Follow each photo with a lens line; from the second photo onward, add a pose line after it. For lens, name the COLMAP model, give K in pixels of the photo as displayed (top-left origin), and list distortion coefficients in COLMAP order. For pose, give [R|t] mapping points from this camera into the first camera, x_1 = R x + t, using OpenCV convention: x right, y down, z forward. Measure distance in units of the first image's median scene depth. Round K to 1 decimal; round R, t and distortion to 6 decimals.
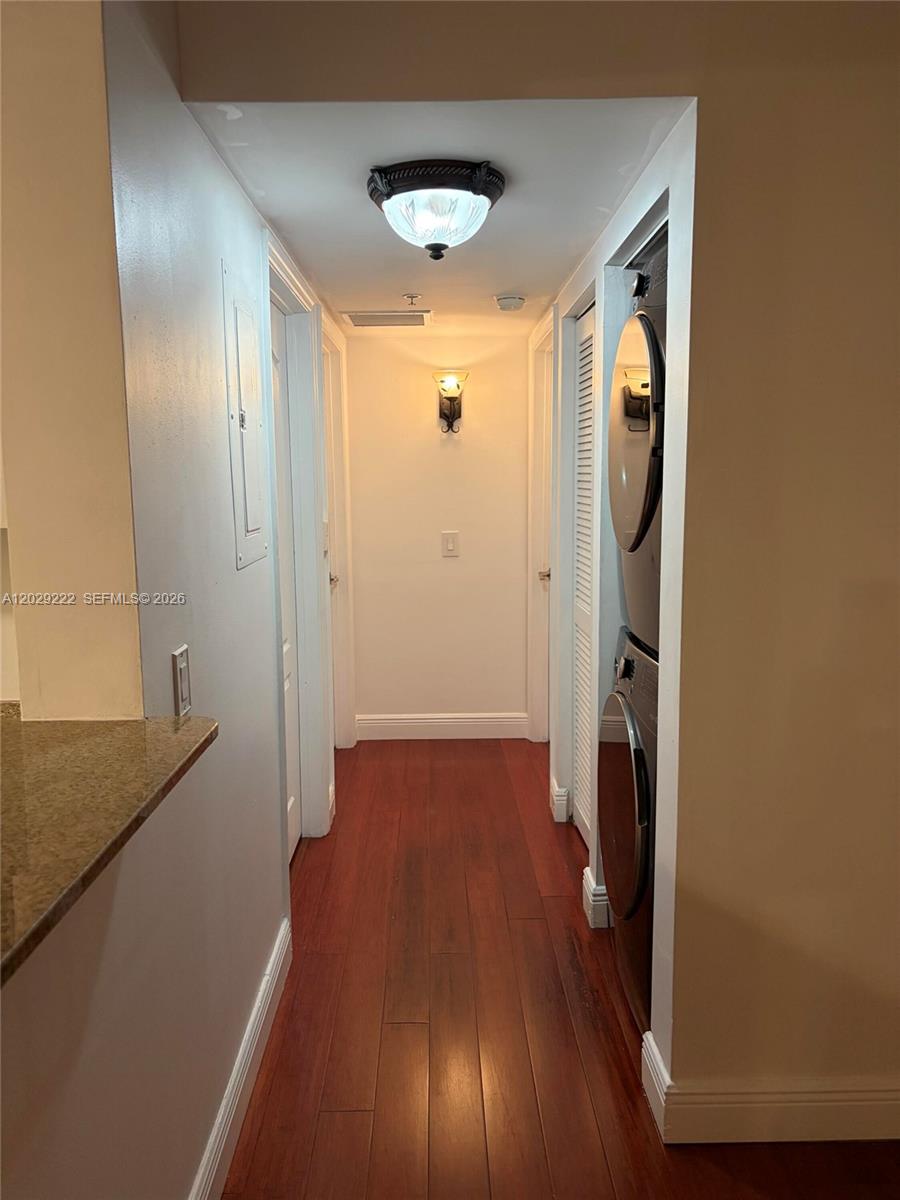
lens RADIAL K [[913.9, 0, 449.9], [0, 913.9, 603.2], [0, 0, 1]] dist [0.042115, -0.047633]
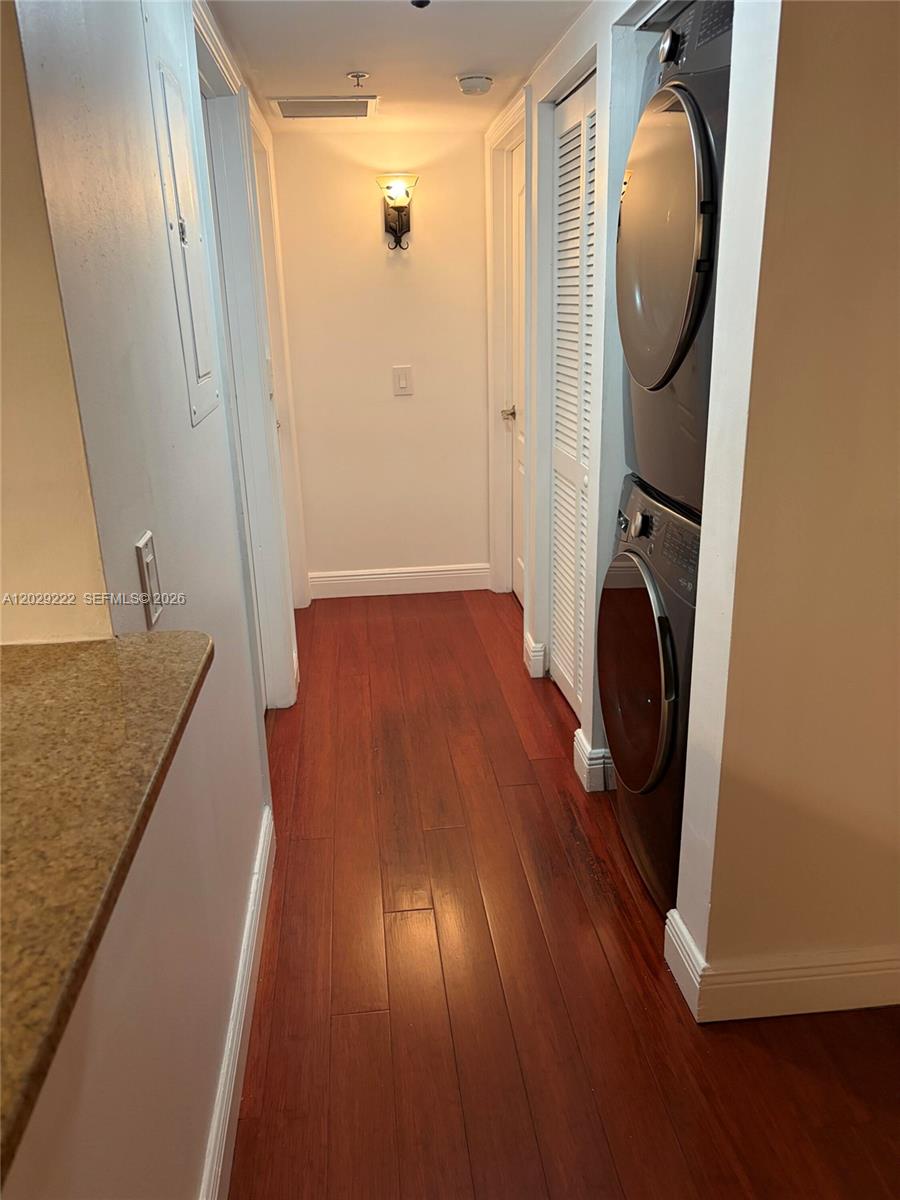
lens RADIAL K [[913.9, 0, 450.2], [0, 913.9, 608.0], [0, 0, 1]] dist [0.042115, -0.047633]
pose [[0.996027, -0.045164, 0.076752, -0.056453], [0.030392, 0.982505, 0.183740, -0.016009], [-0.083708, -0.180678, 0.979974, 0.116532]]
